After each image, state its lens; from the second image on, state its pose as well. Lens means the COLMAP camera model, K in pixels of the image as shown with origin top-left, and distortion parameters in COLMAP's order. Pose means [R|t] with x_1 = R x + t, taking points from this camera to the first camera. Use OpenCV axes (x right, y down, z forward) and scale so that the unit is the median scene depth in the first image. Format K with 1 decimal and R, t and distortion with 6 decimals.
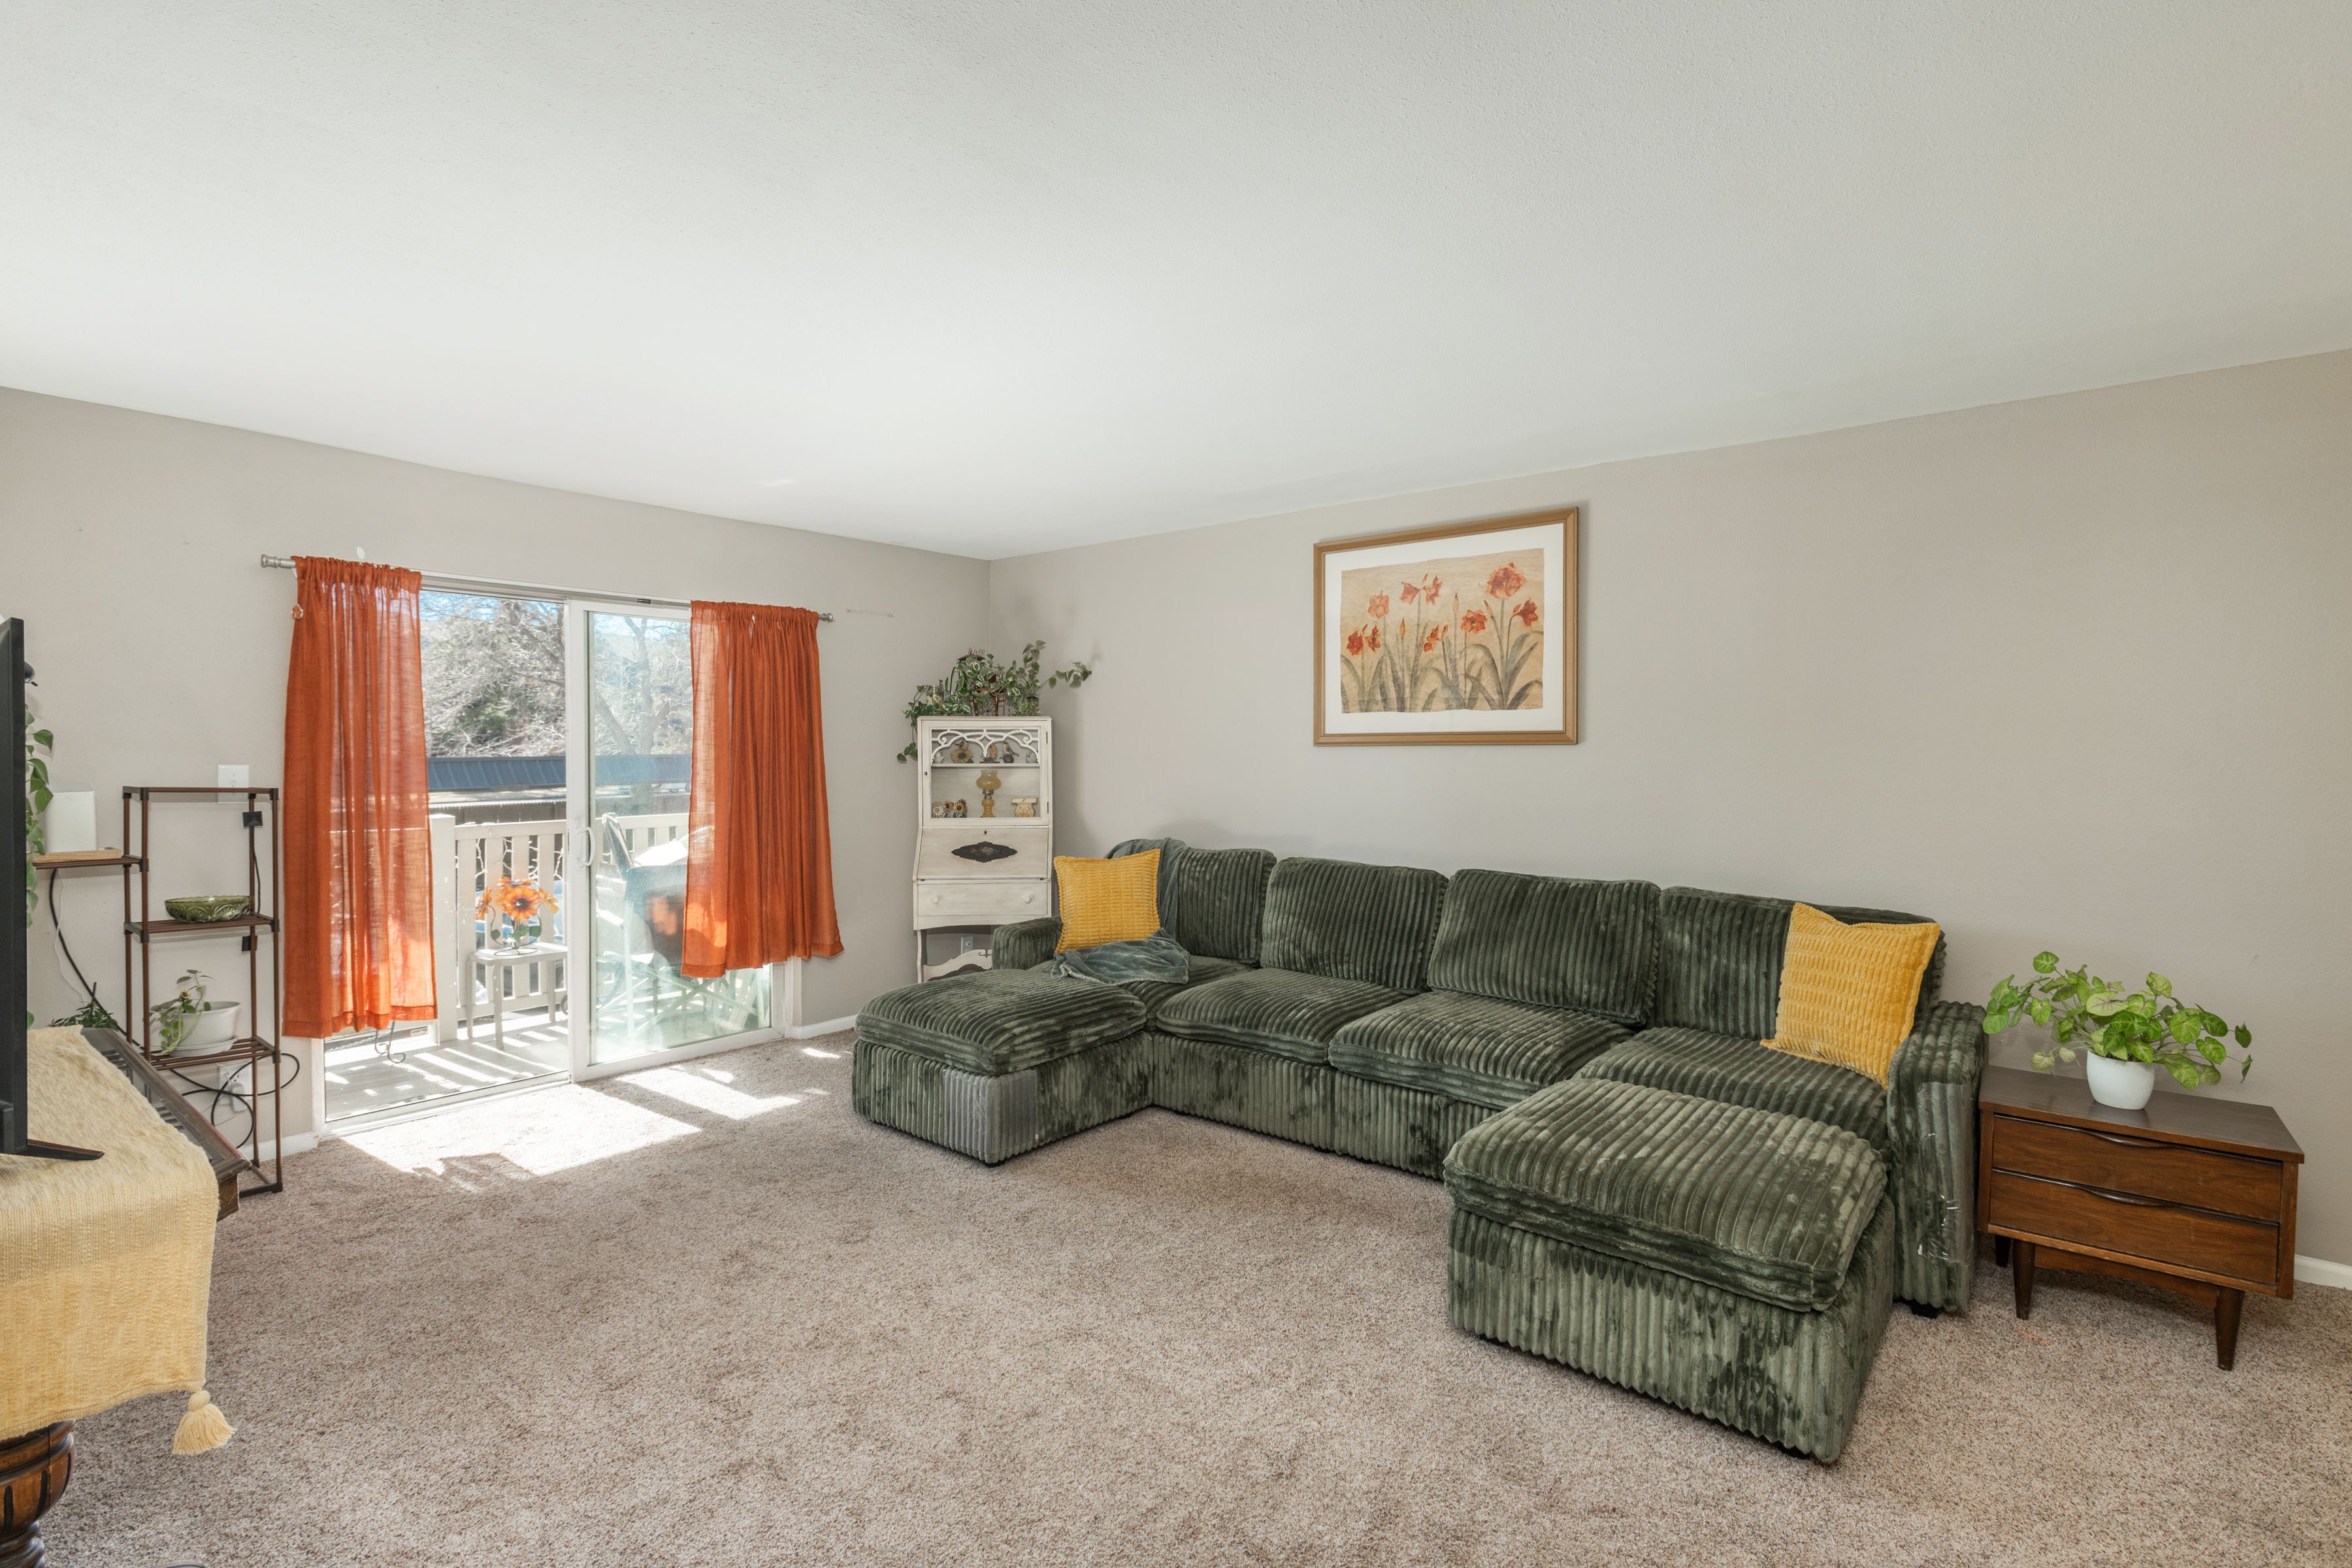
lens RADIAL K [[1101.7, 0, 1176.1], [0, 1101.7, 783.5], [0, 0, 1]] dist [0.001550, -0.000012]
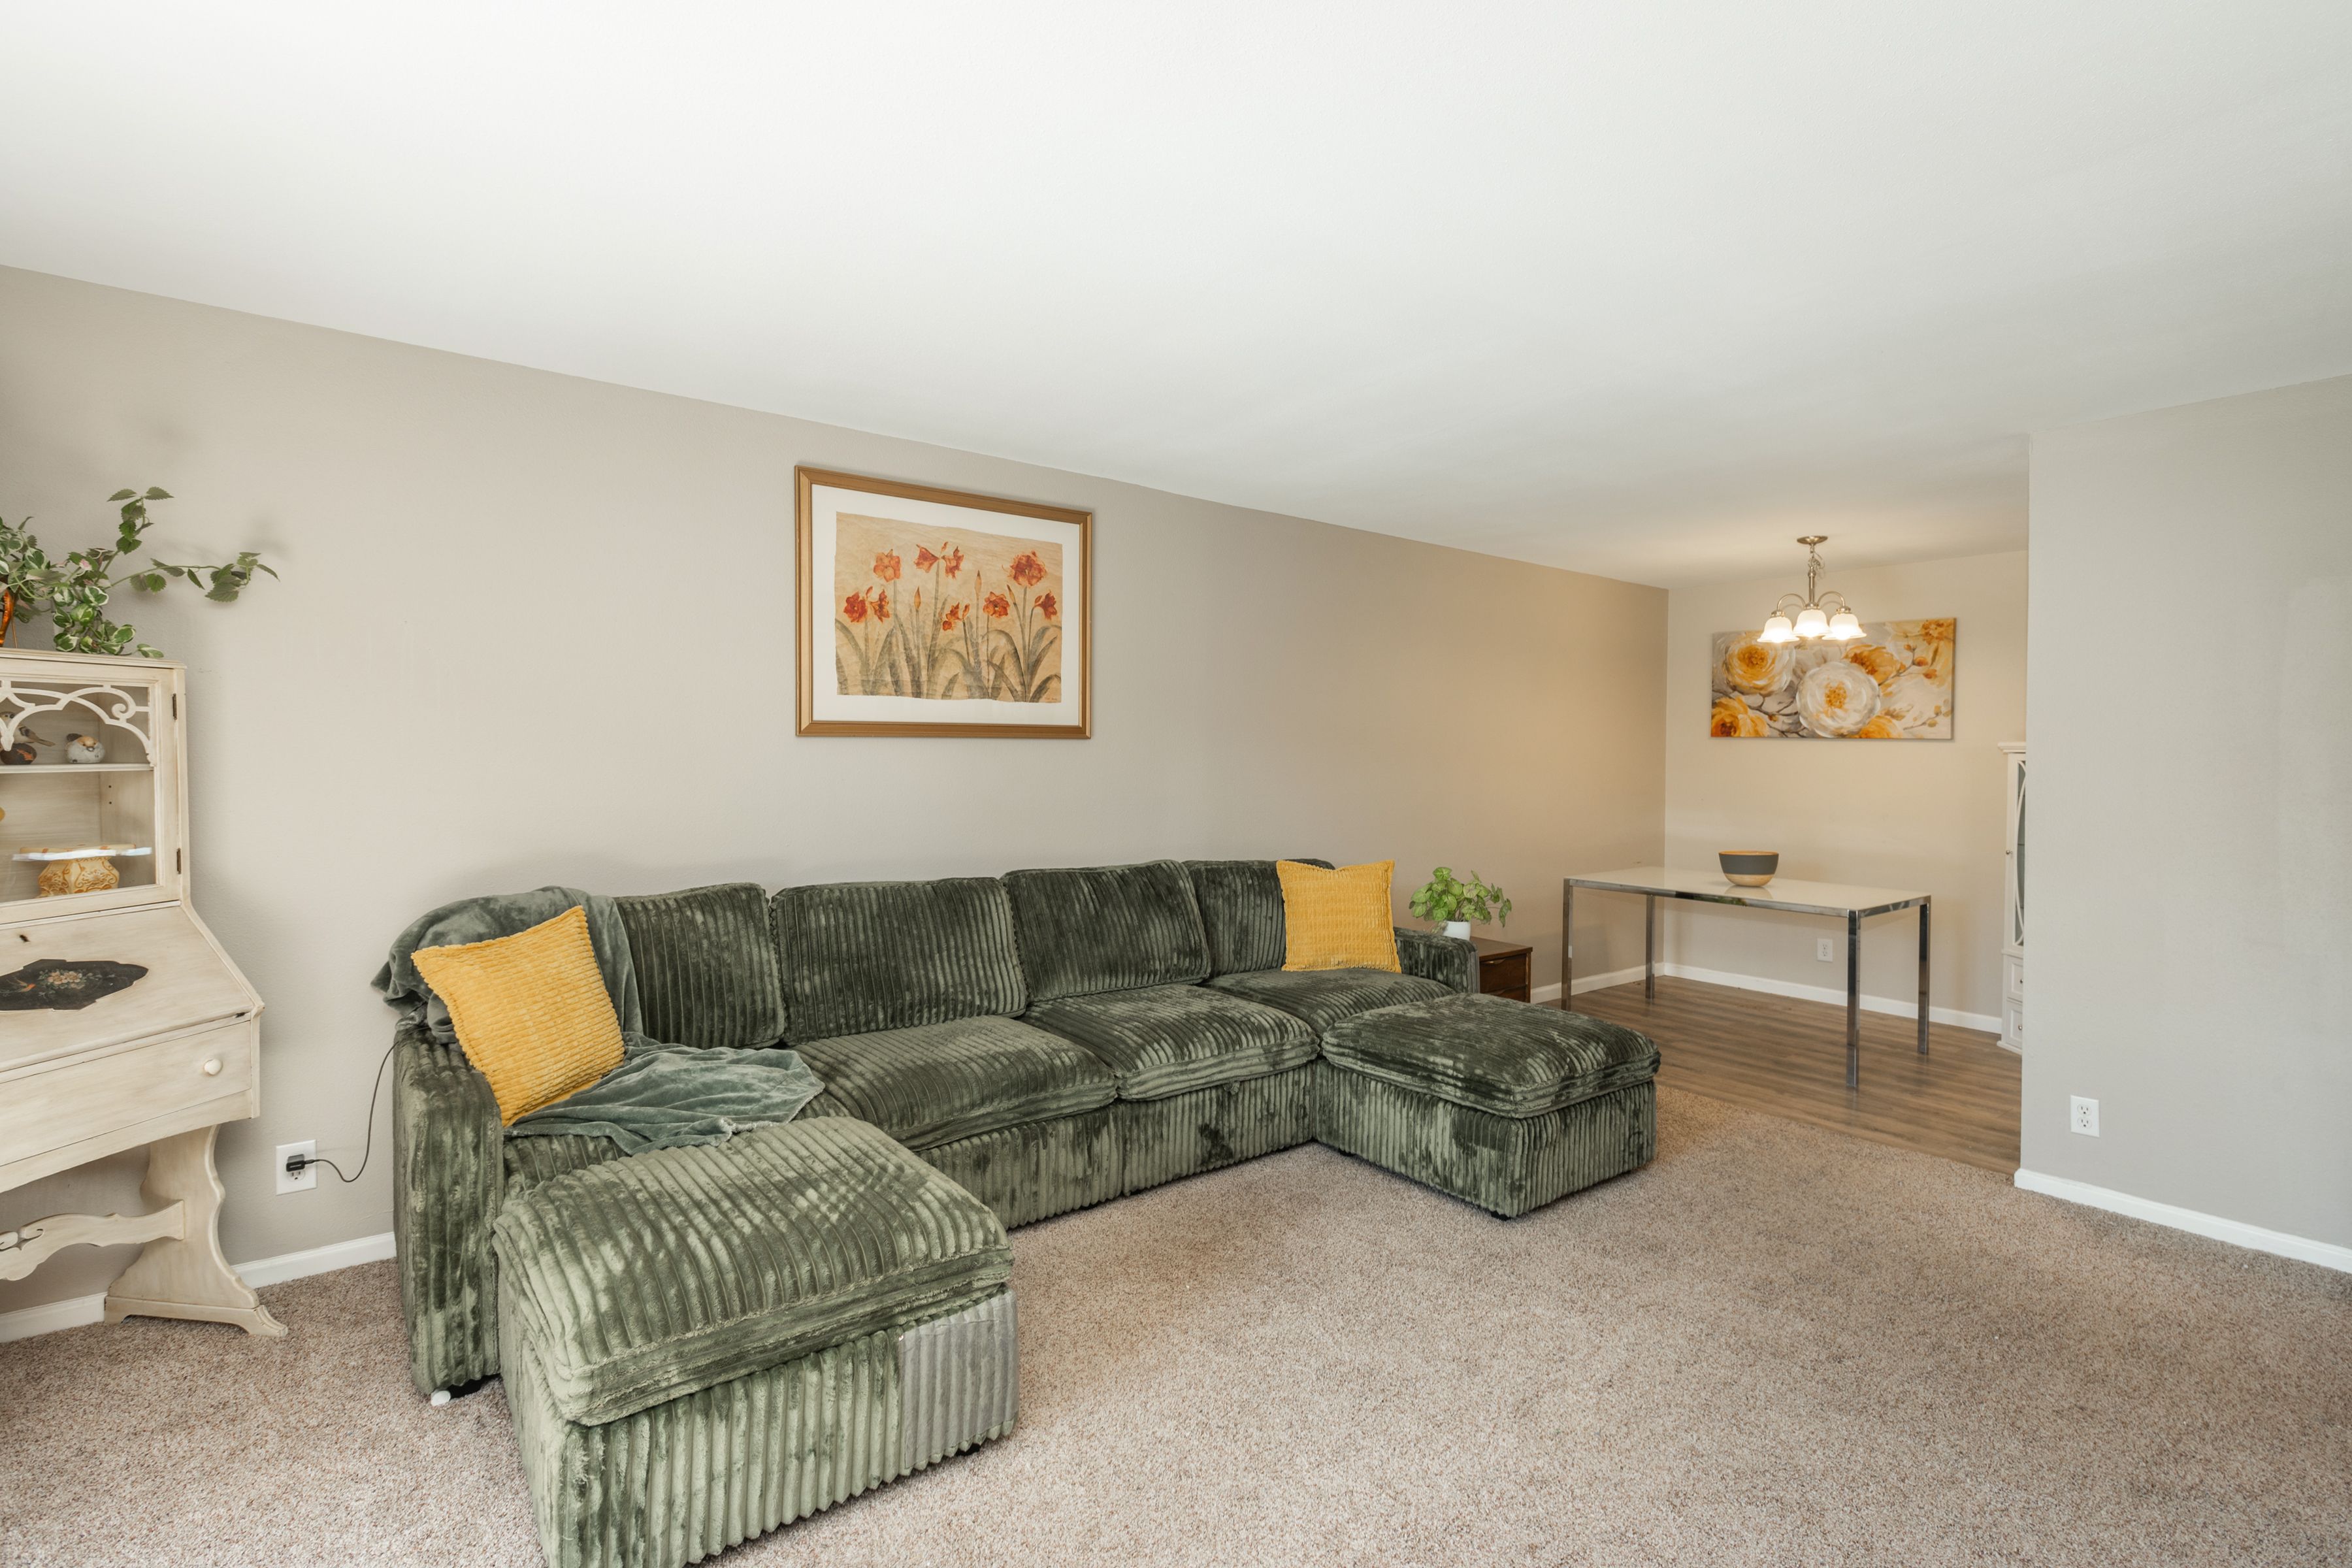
lens RADIAL K [[1101.7, 0, 1176.4], [0, 1101.7, 774.2], [0, 0, 1]] dist [0.001550, -0.000012]
pose [[0.228624, -0.026474, 0.973155, -0.593895], [0.017752, 0.999577, 0.023022, -0.022715], [-0.973353, 0.012012, 0.228997, 0.628869]]
